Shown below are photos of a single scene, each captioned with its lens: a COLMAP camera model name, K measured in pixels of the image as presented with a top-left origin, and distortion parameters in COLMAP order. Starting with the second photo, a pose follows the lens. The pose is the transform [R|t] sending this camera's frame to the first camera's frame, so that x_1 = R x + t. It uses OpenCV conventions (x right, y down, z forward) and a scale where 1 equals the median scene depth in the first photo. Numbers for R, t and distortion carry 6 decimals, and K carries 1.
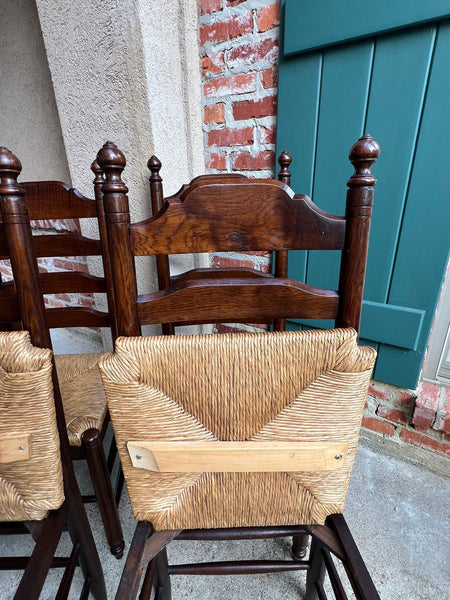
lens RADIAL K [[309.6, 0, 221.4], [0, 309.6, 298.7], [0, 0, 1]] dist [-0.002315, -0.000407]
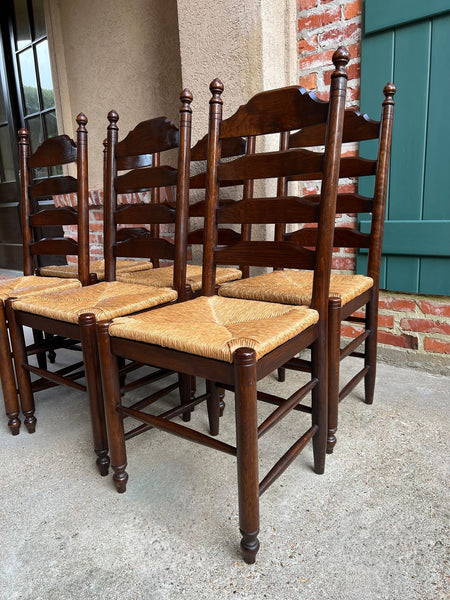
lens RADIAL K [[452.5, 0, 222.3], [0, 452.5, 303.8], [0, 0, 1]] dist [0.045851, -0.053369]
pose [[0.990080, 0.016338, -0.139549, -0.102515], [-0.039013, 0.986127, -0.161344, 0.634231], [0.134977, 0.165187, 0.976982, -0.736142]]
